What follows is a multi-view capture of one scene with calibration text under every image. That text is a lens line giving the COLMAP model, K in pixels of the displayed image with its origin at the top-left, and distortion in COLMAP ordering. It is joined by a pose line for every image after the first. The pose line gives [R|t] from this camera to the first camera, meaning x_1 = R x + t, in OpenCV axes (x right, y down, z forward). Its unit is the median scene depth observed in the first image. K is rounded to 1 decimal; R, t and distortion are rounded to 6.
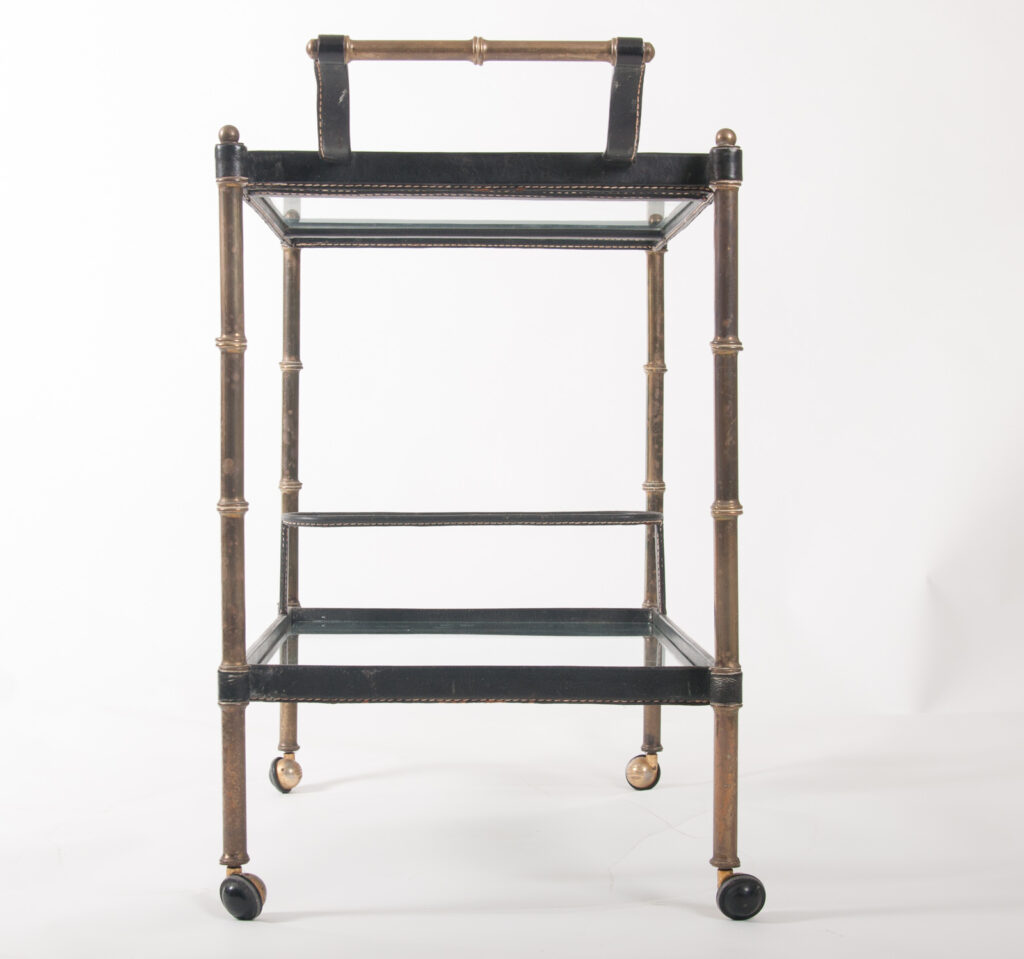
lens RADIAL K [[2168.8, 0, 511.4], [0, 2168.8, 479.2], [0, 0, 1]] dist [-0.152532, 0.000000]
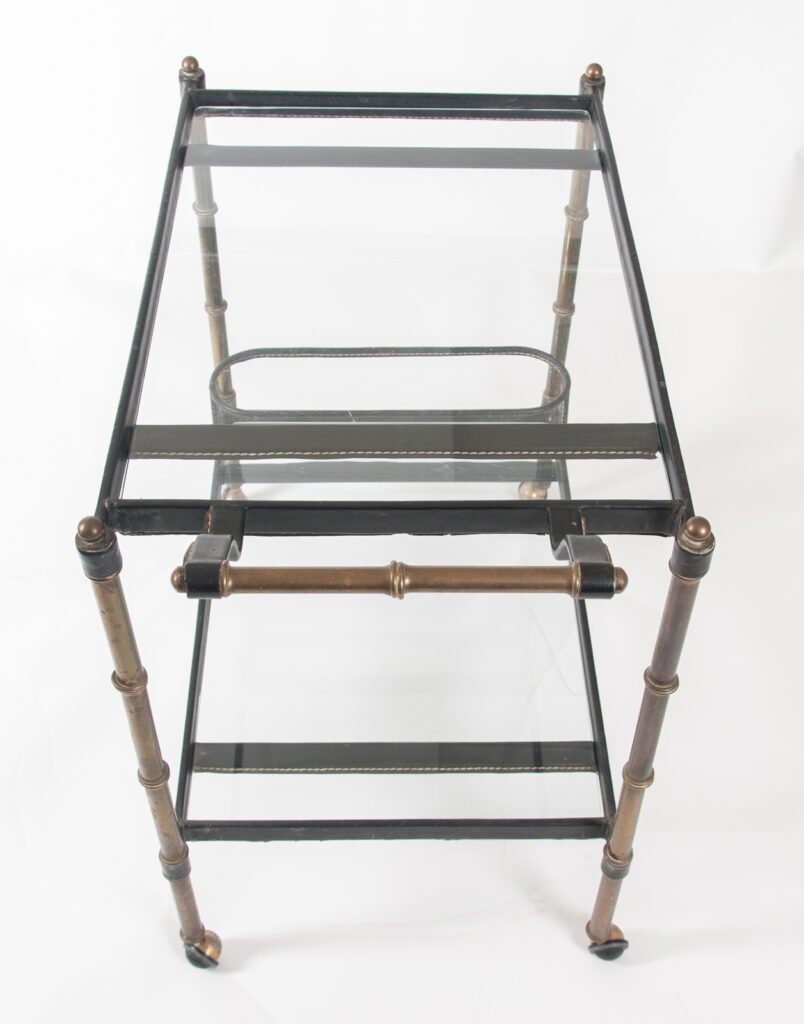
lens RADIAL K [[1329.6, 0, 422.5], [0, 1329.6, 510.2], [0, 0, 1]] dist [-0.042475, 0.000000]
pose [[0.999817, 0.014911, 0.011995, -0.011796], [-0.019015, 0.703394, 0.710545, -0.515800], [0.002158, -0.710643, 0.703549, 0.643492]]
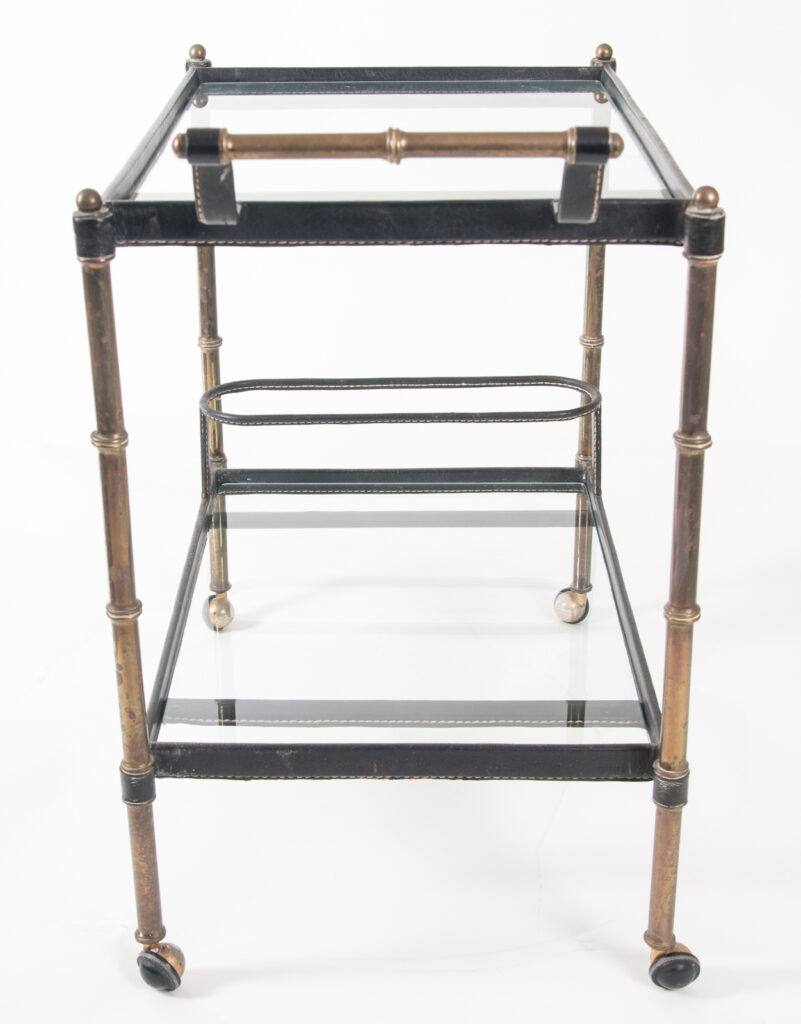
lens RADIAL K [[1760.2, 0, 379.3], [0, 1760.2, 509.7], [0, 0, 1]] dist [-0.094618, 0.000000]
pose [[0.999236, 0.004273, -0.038857, 0.003820], [0.010396, 0.929170, 0.369506, -0.289299], [0.037684, -0.369627, 0.928416, 0.346392]]
